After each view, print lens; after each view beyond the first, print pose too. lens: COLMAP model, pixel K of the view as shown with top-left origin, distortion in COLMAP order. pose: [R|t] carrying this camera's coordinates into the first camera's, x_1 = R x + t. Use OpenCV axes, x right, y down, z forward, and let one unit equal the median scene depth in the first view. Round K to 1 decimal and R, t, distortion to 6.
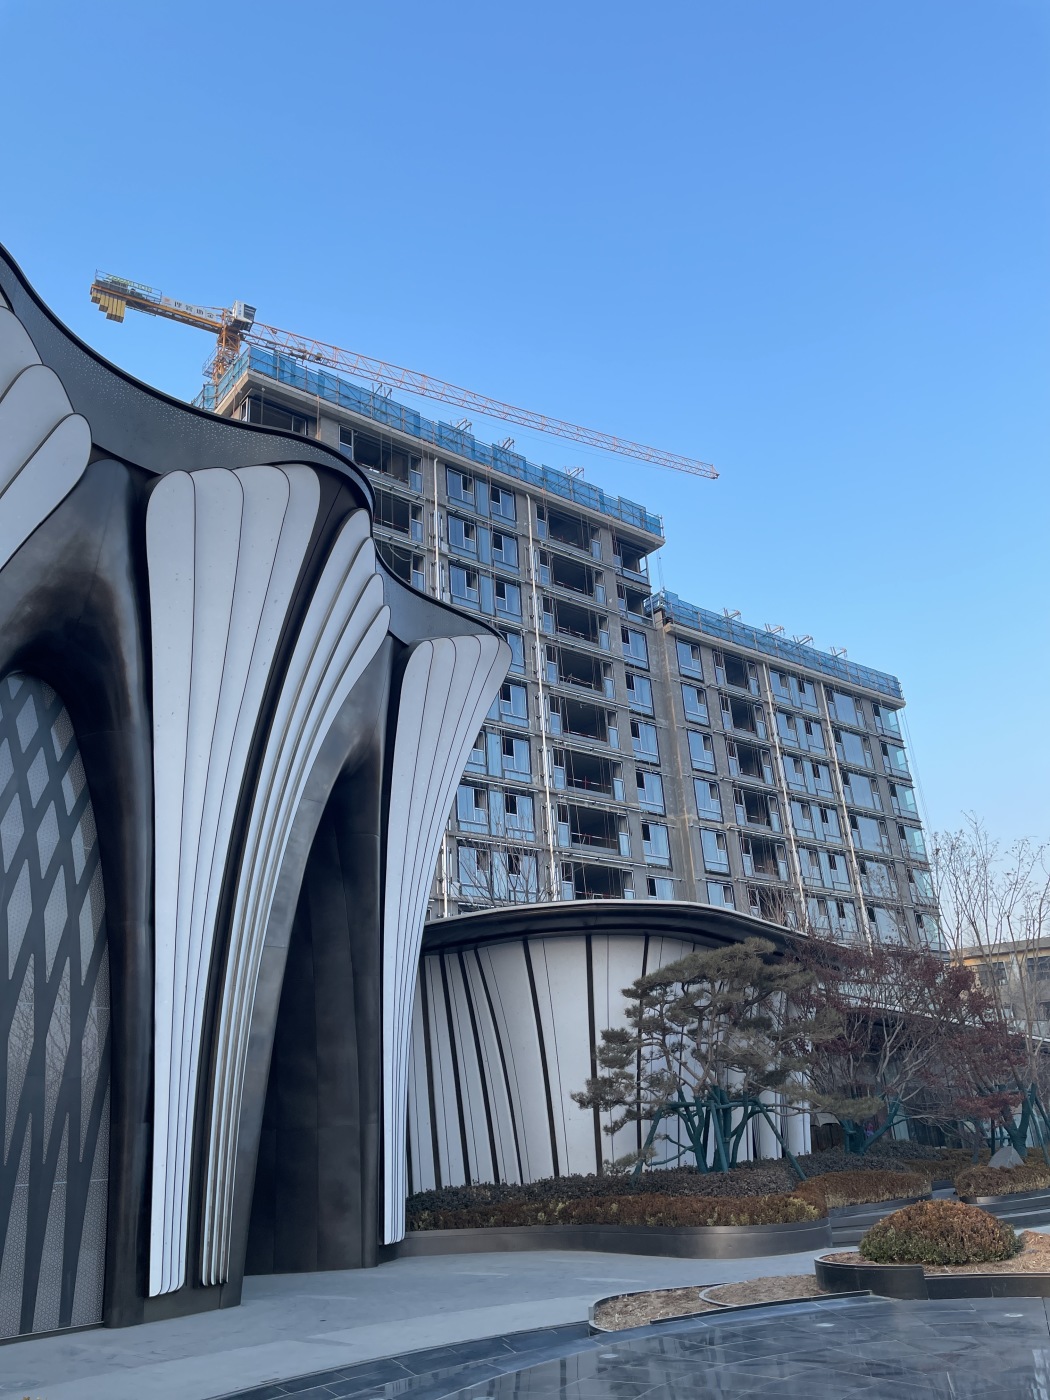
lens RADIAL K [[1056.0, 0, 531.6], [0, 1056.0, 688.0], [0, 0, 1]] dist [0.040115, -0.040877]
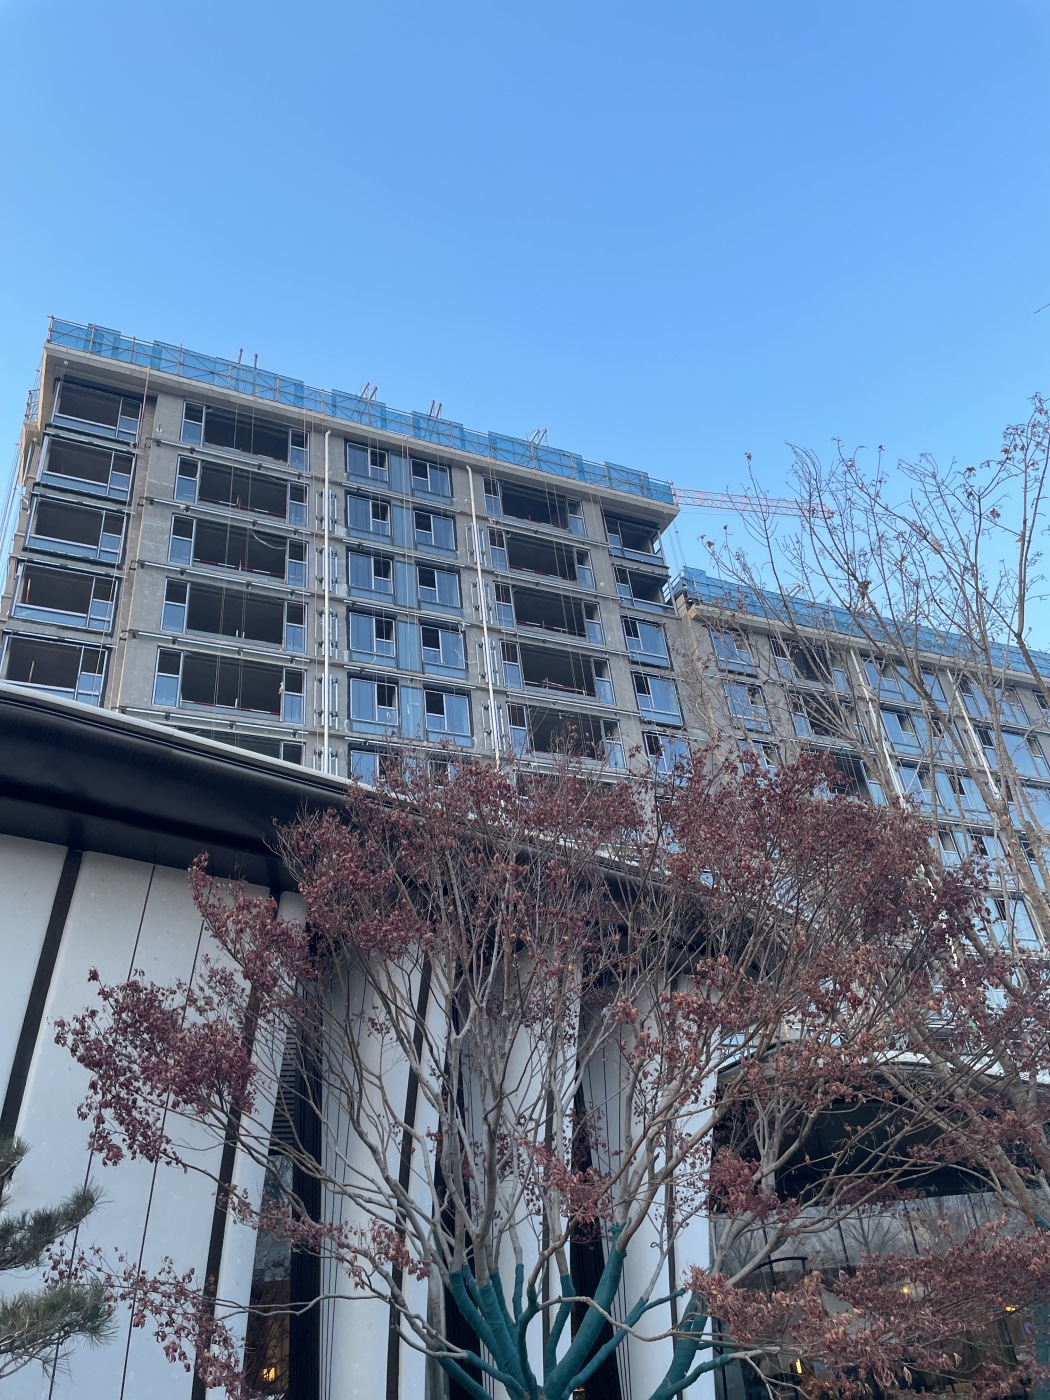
lens RADIAL K [[1056.0, 0, 532.4], [0, 1056.0, 704.9], [0, 0, 1]] dist [0.040115, -0.040877]
pose [[0.967178, -0.165080, -0.193174, 0.166767], [0.133282, 0.976829, -0.167455, 0.126088], [0.216341, 0.136212, 0.966769, 0.297055]]
